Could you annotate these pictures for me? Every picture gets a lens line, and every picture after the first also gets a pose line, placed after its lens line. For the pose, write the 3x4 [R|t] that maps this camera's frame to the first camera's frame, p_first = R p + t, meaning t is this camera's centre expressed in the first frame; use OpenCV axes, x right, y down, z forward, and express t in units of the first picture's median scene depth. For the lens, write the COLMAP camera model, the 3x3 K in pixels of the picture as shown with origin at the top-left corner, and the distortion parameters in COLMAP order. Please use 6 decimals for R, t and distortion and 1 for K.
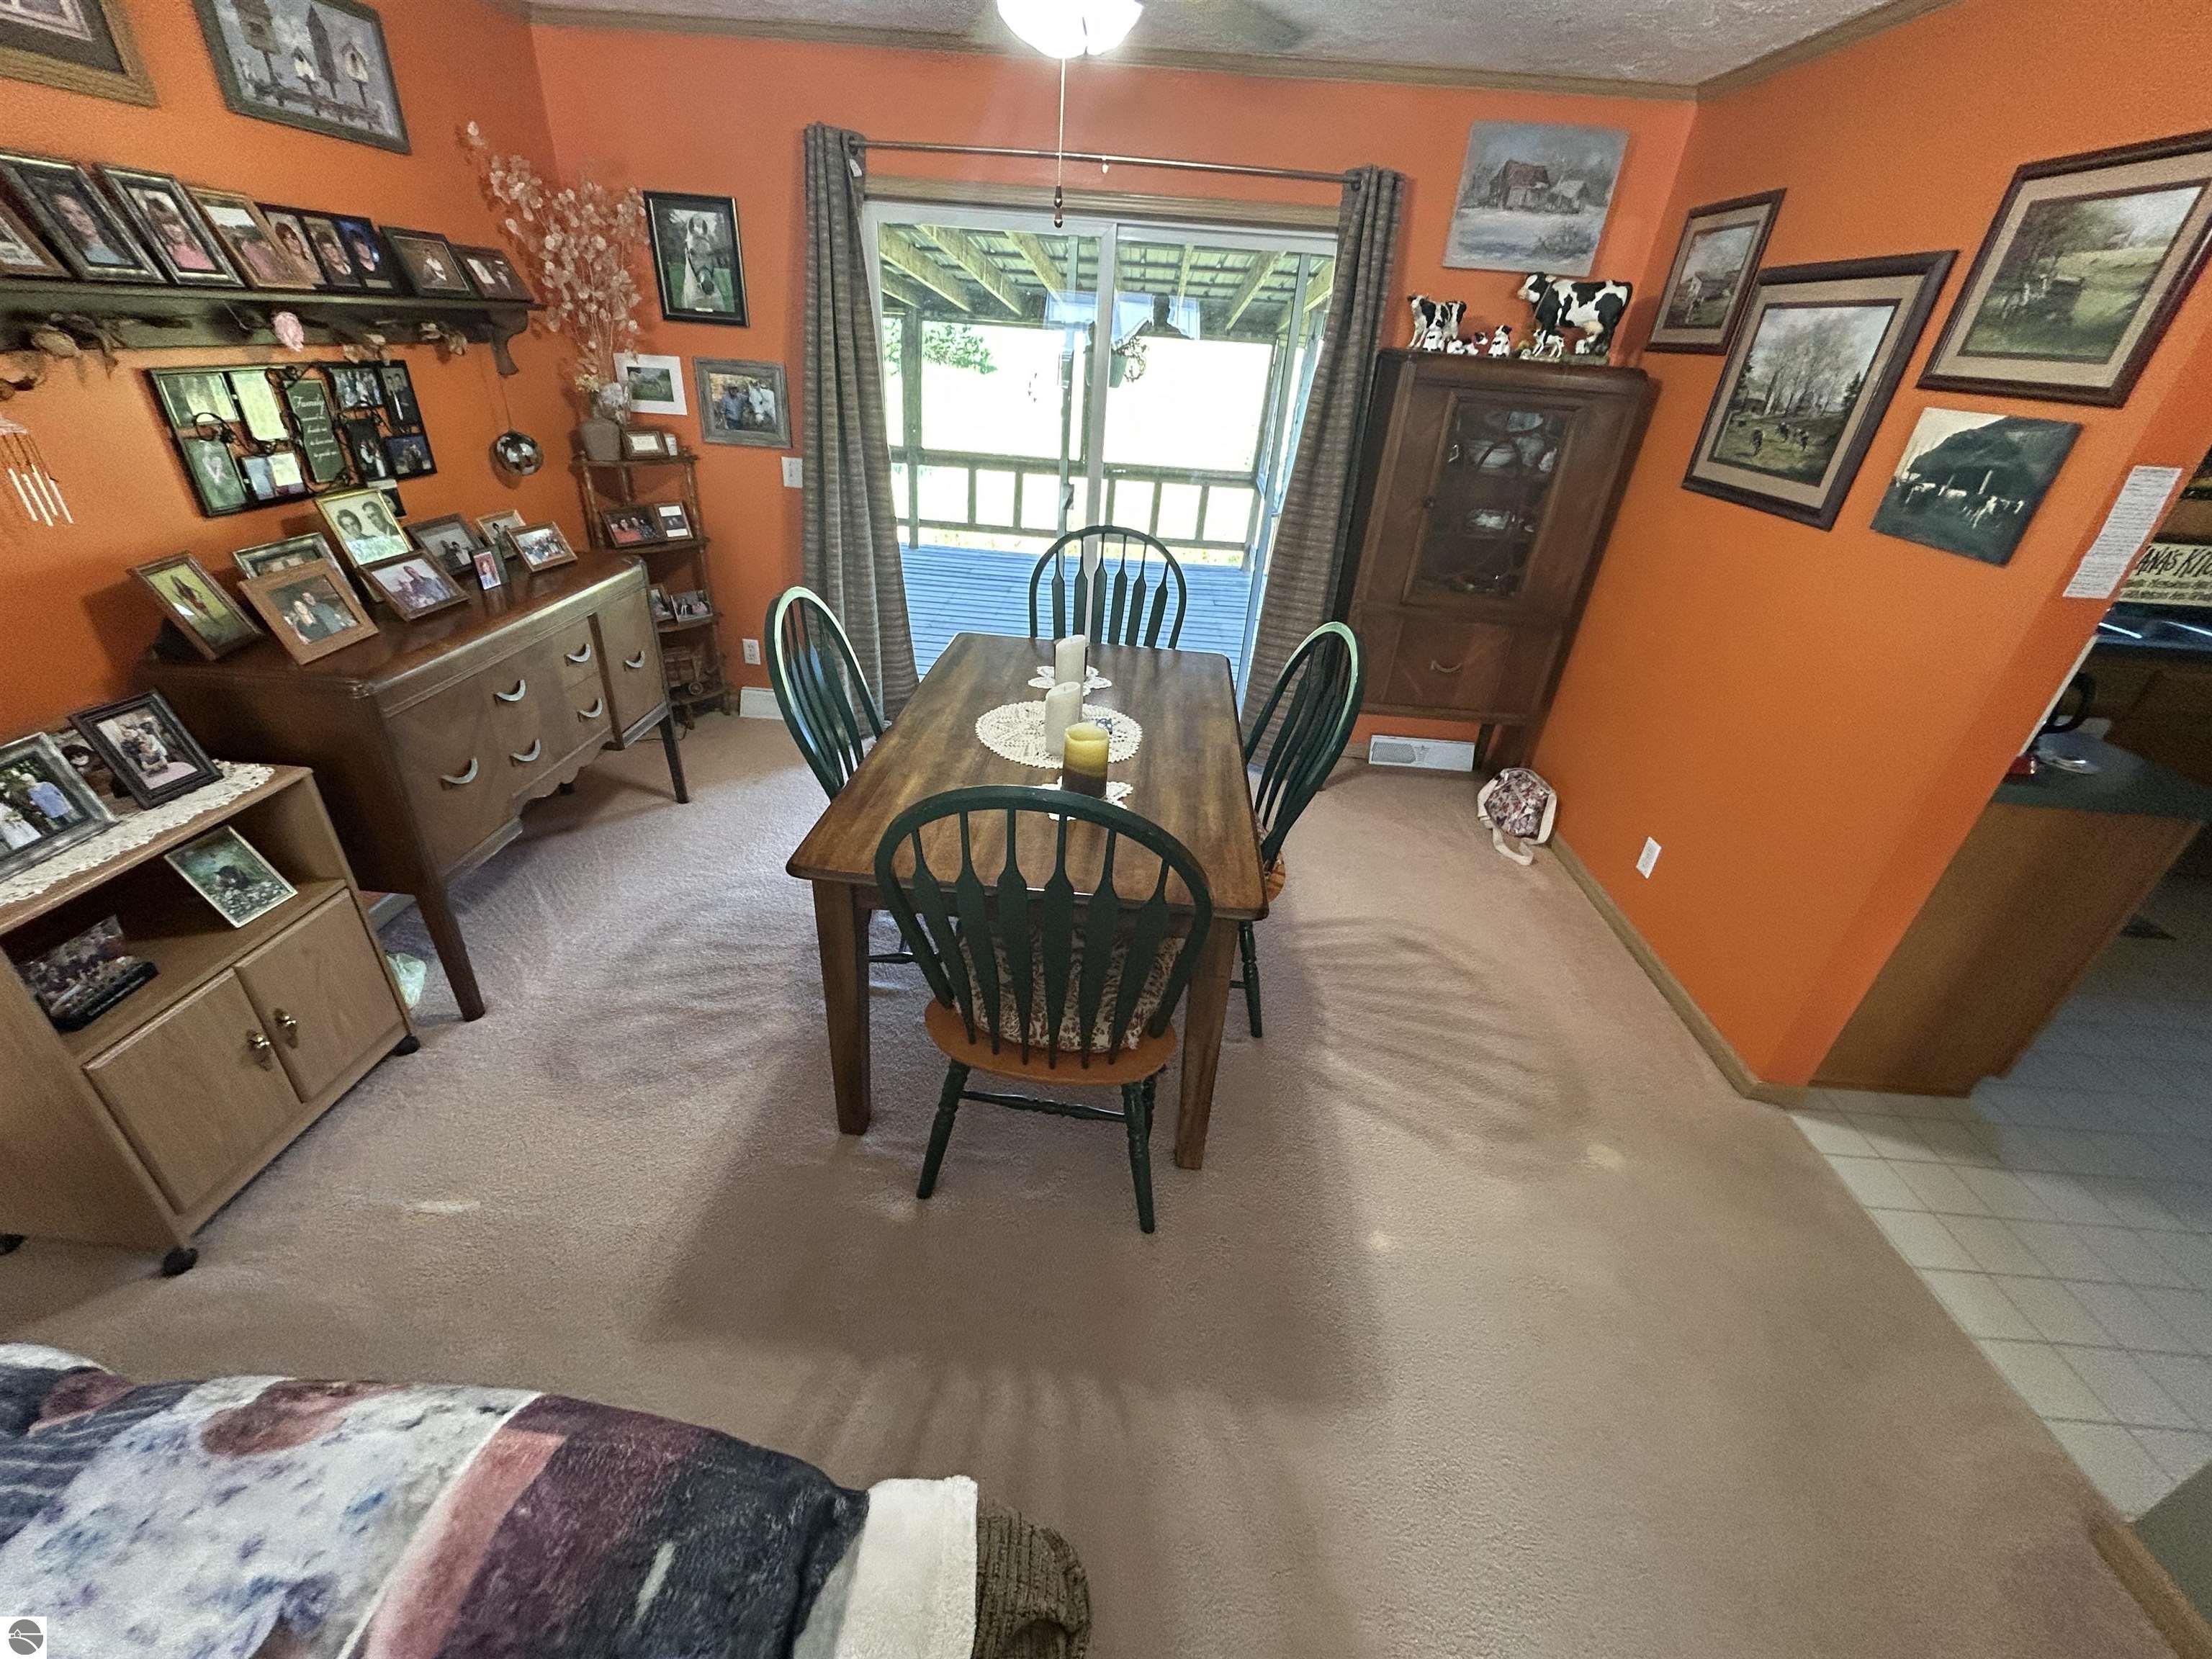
lens RADIAL K [[889.0, 0, 1099.3], [0, 889.0, 826.9], [0, 0, 1]] dist [0.007393, -0.000301]
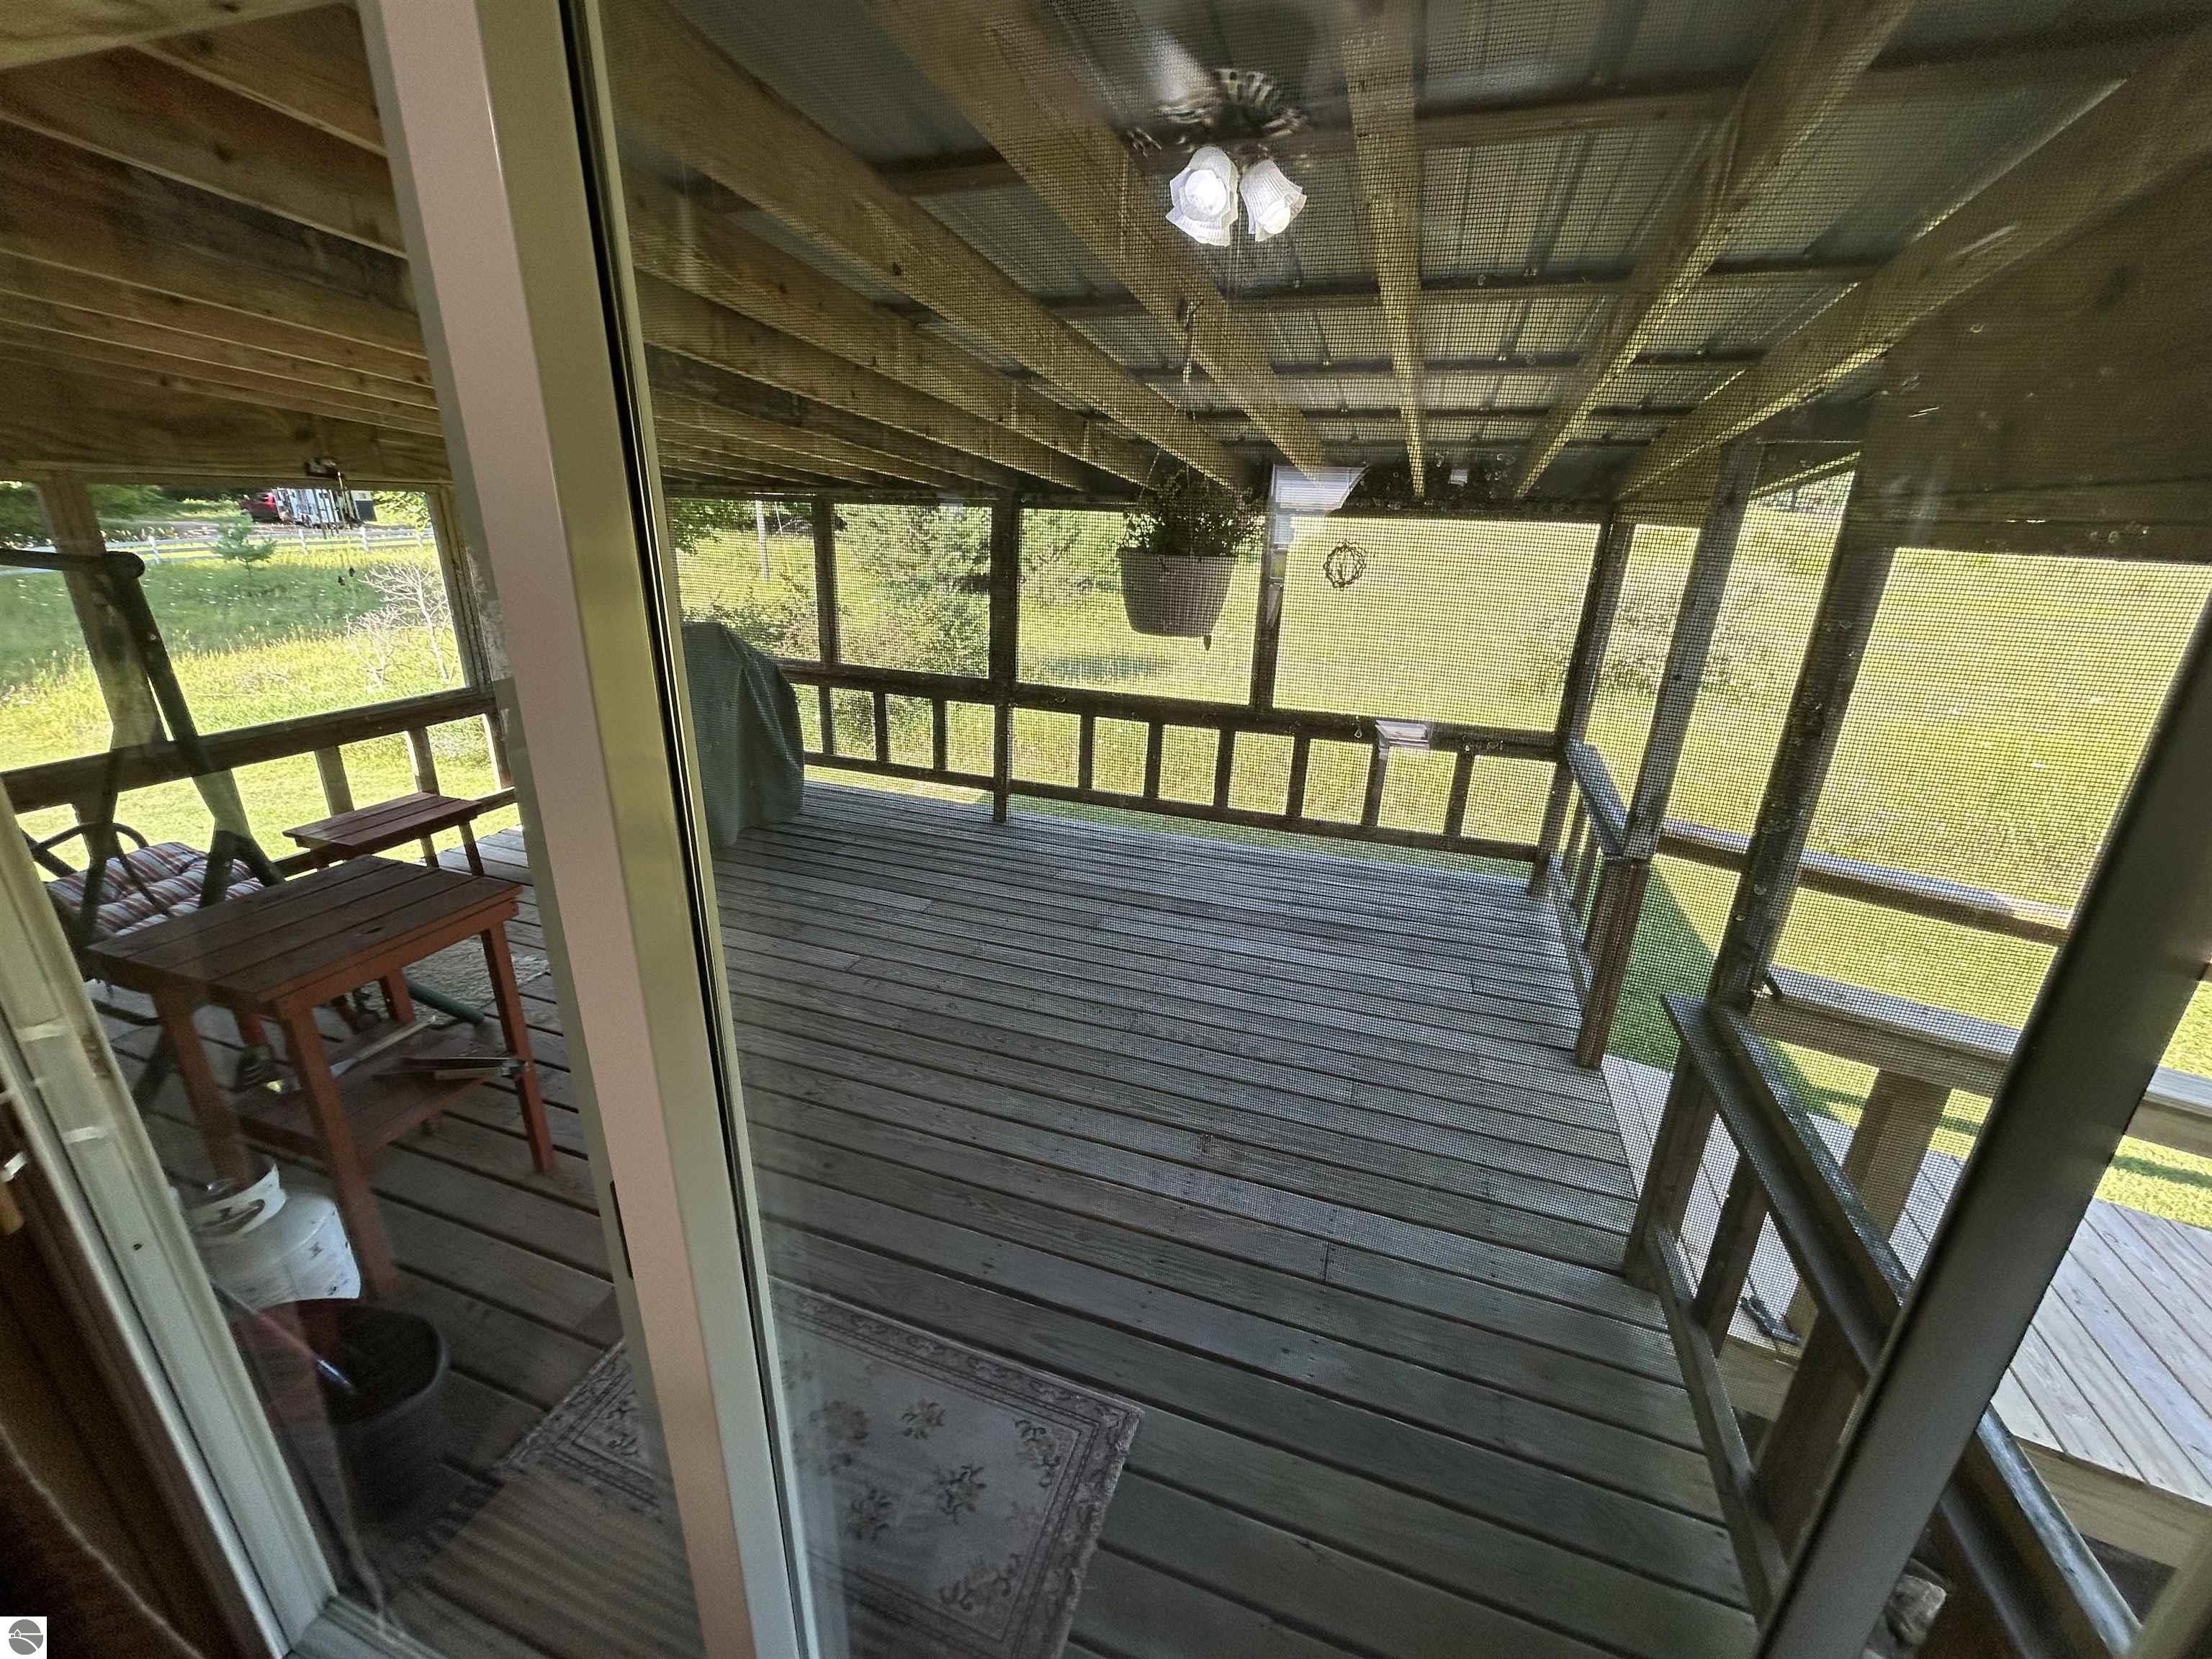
lens RADIAL K [[889.0, 0, 1111.3], [0, 889.0, 835.8], [0, 0, 1]] dist [0.007393, -0.000301]
pose [[0.960844, 0.059134, -0.270706, 0.062167], [-0.107201, 0.980218, -0.166374, -0.226387], [0.255513, 0.188879, 0.948176, 0.436071]]
